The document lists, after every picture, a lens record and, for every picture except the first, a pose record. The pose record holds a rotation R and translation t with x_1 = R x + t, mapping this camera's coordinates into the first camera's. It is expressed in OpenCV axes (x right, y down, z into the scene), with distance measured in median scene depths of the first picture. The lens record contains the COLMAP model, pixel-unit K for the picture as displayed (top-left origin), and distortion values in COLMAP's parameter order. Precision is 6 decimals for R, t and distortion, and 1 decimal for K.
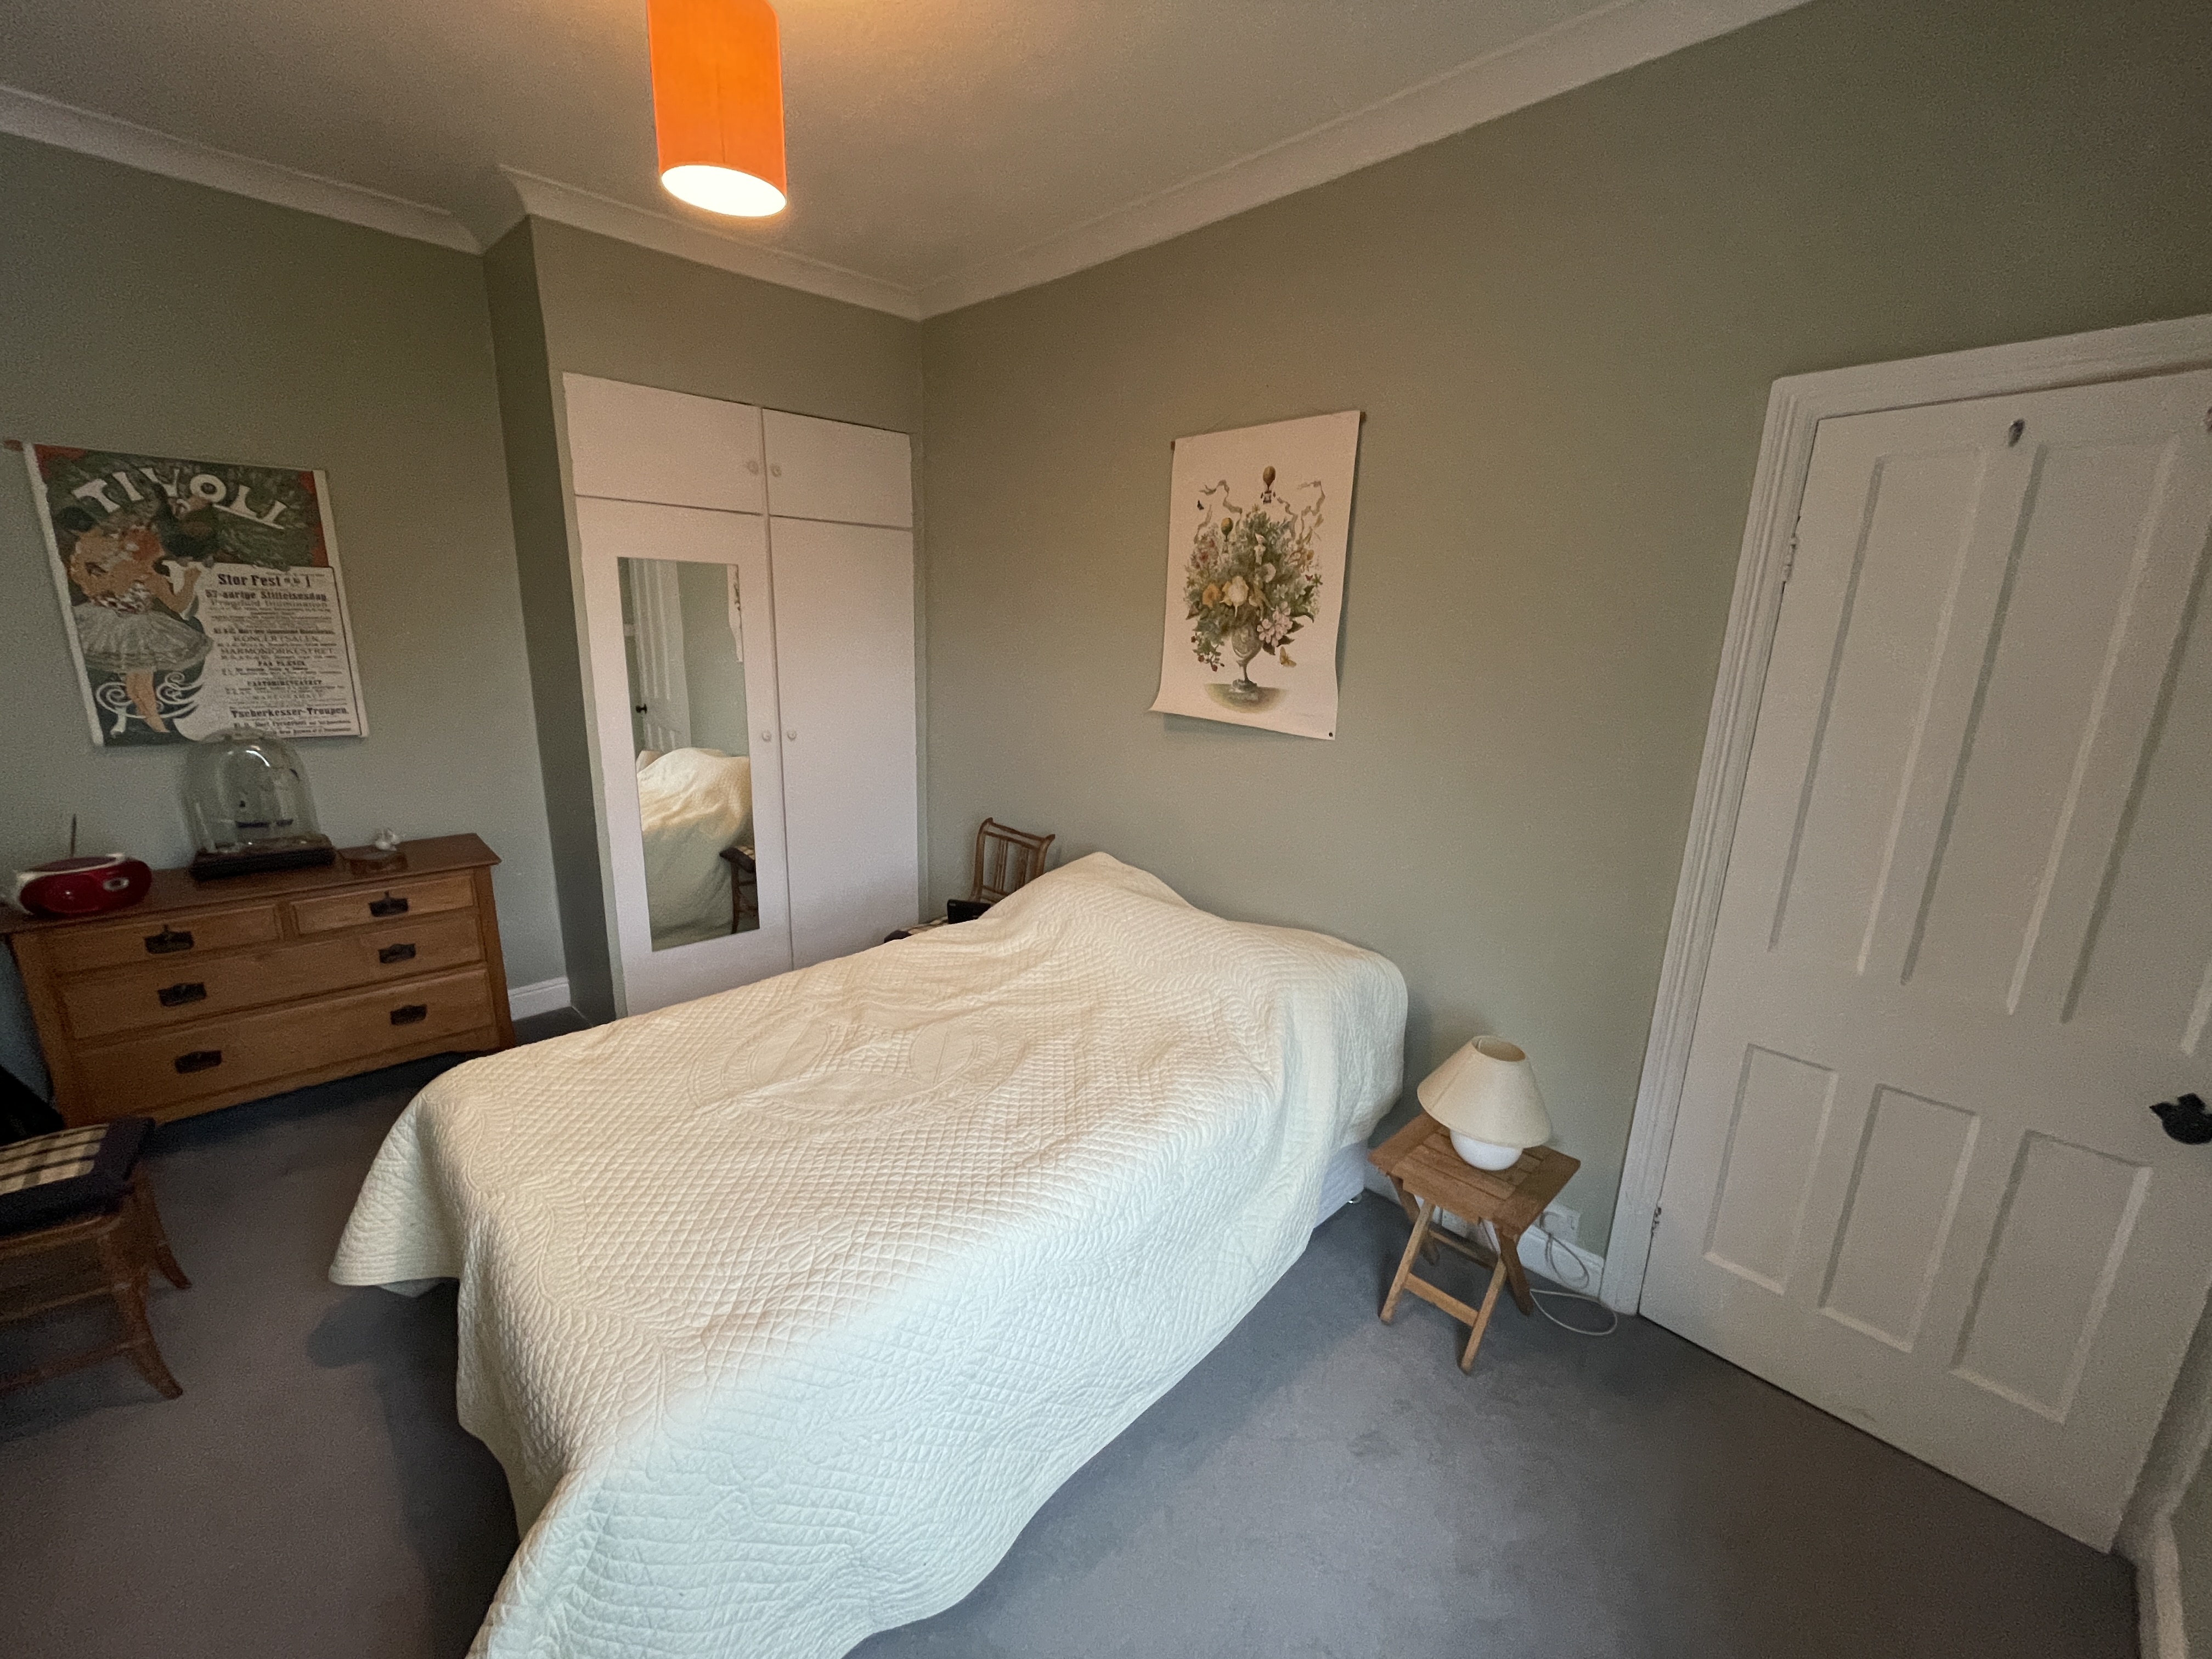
lens RADIAL K [[890.0, 0, 1107.7], [0, 890.0, 831.5], [0, 0, 1]] dist [-0.001990, -0.000922]
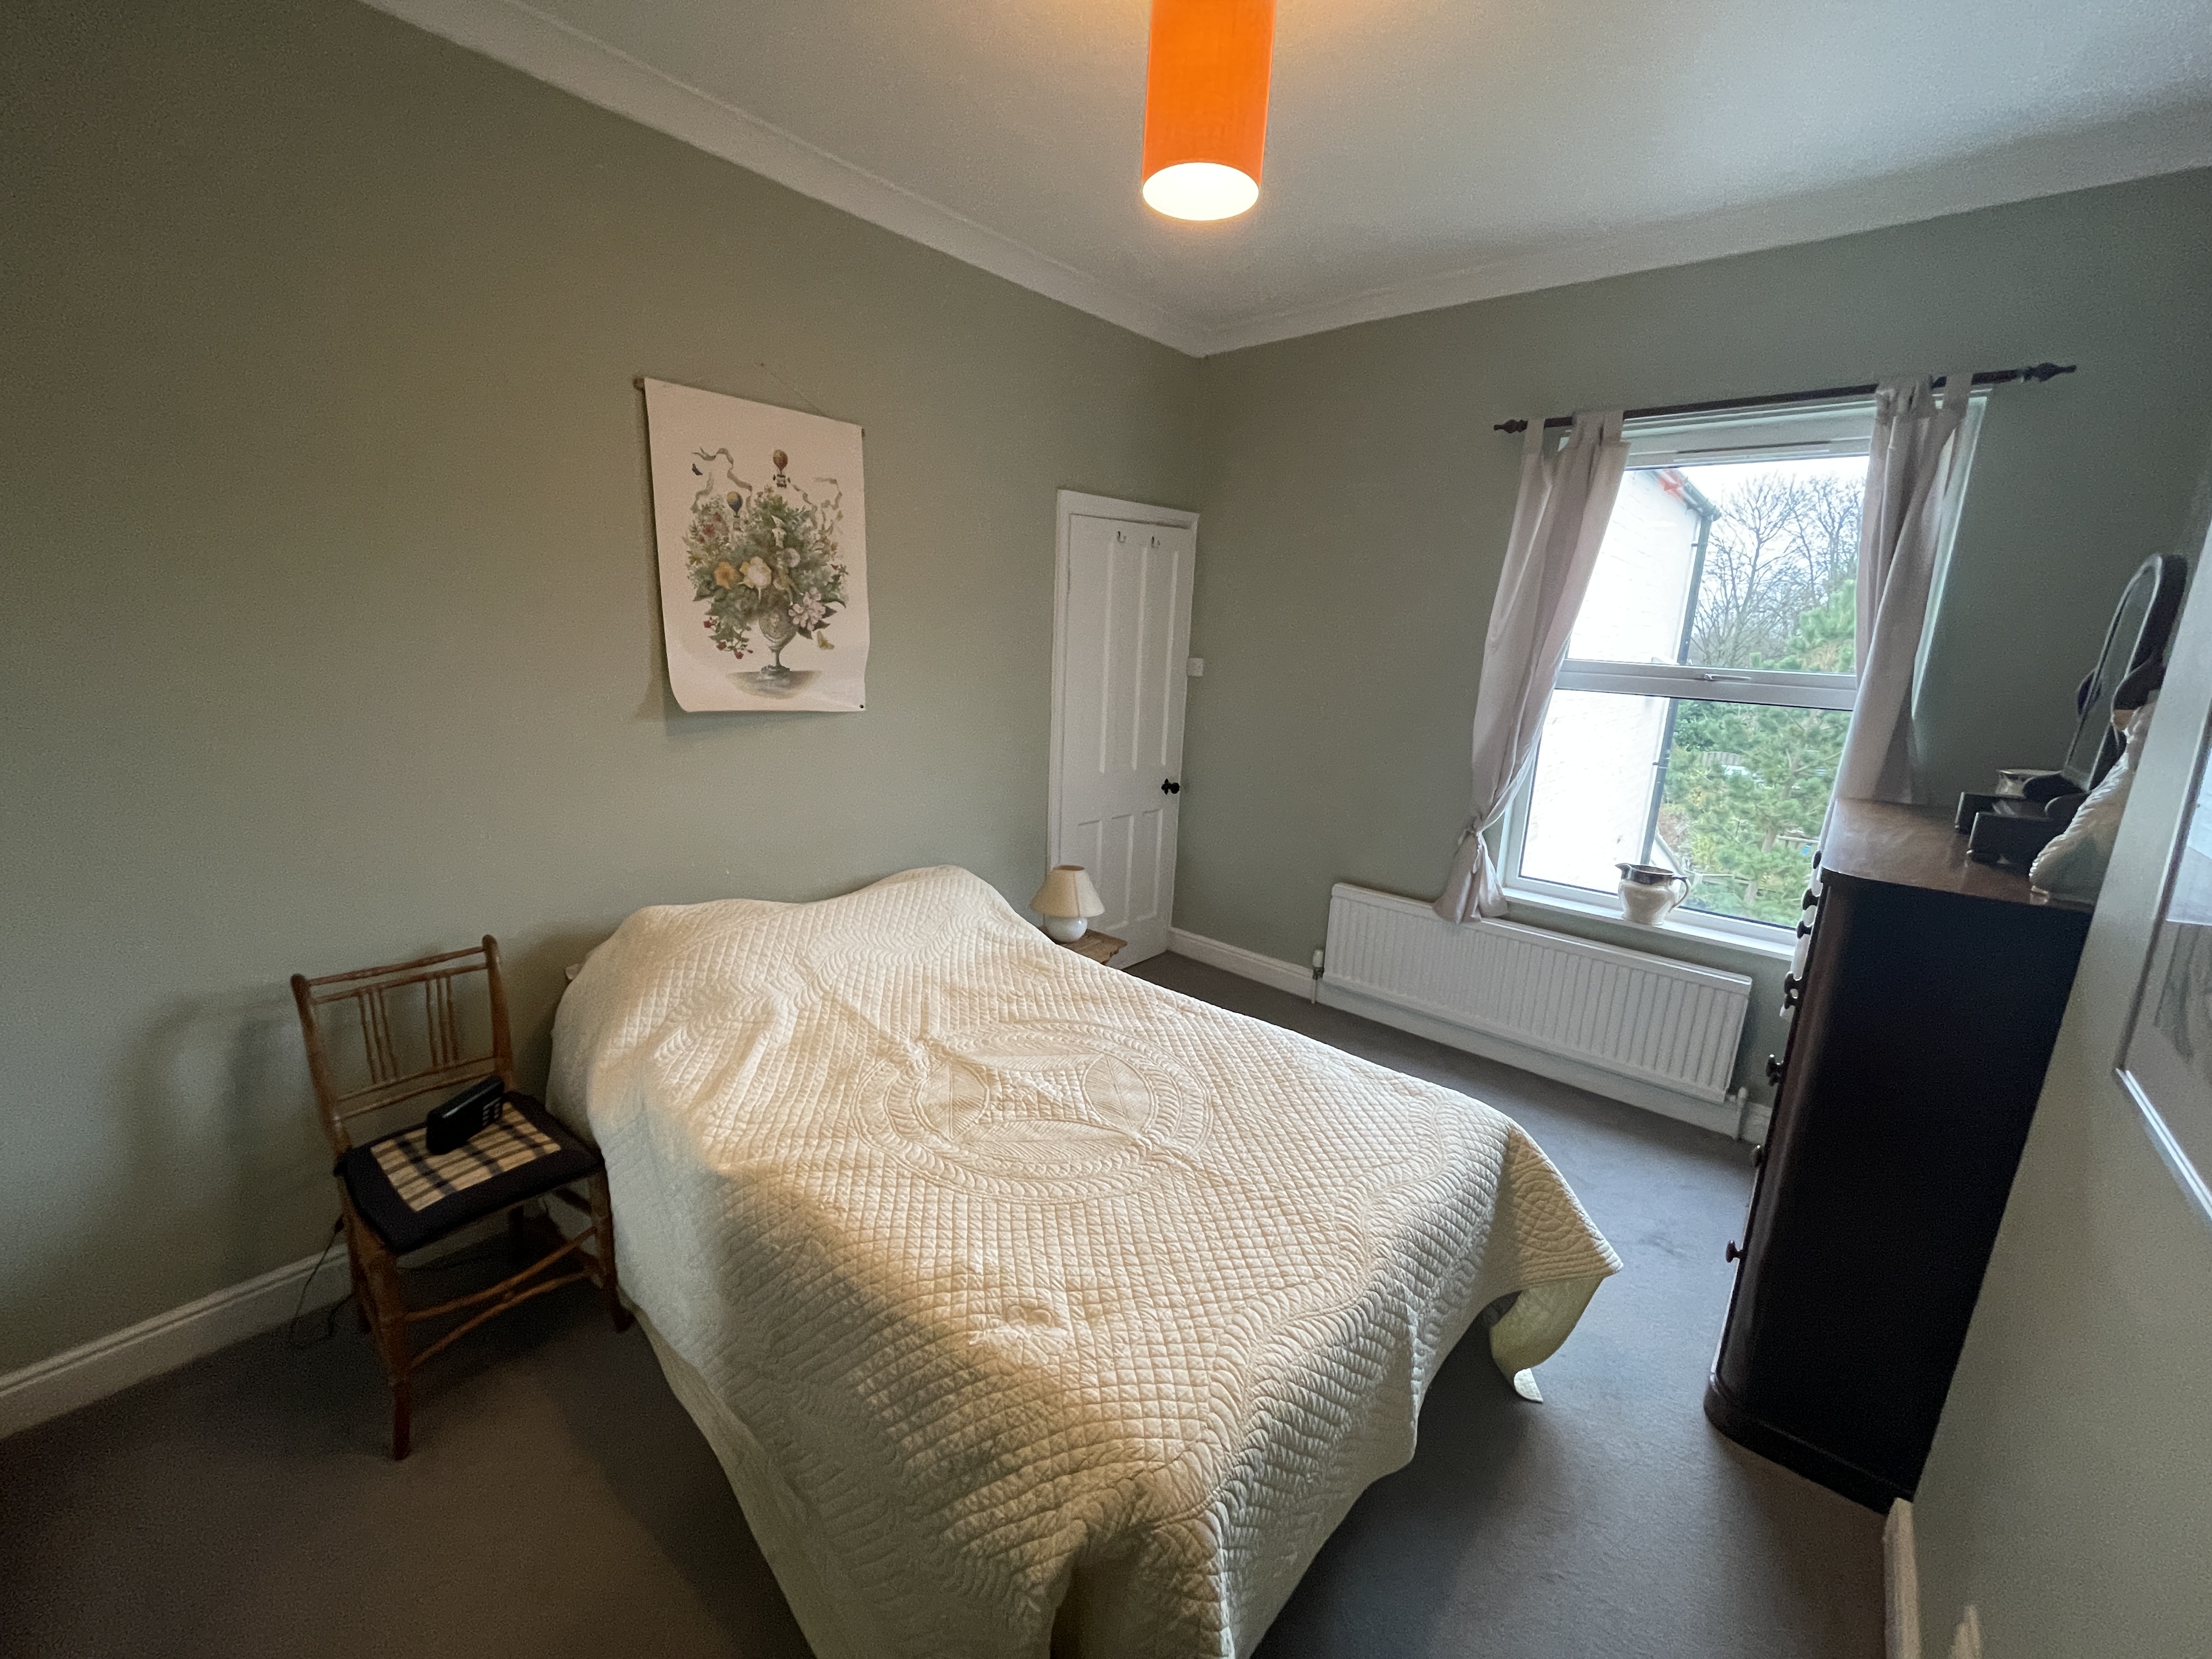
lens RADIAL K [[890.0, 0, 1107.7], [0, 890.0, 831.5], [0, 0, 1]] dist [-0.001990, -0.000922]
pose [[-0.092393, -0.255821, 0.962299, -0.895642], [0.186953, 0.944788, 0.269116, -0.199506], [-0.978014, 0.204769, -0.039465, 0.744189]]
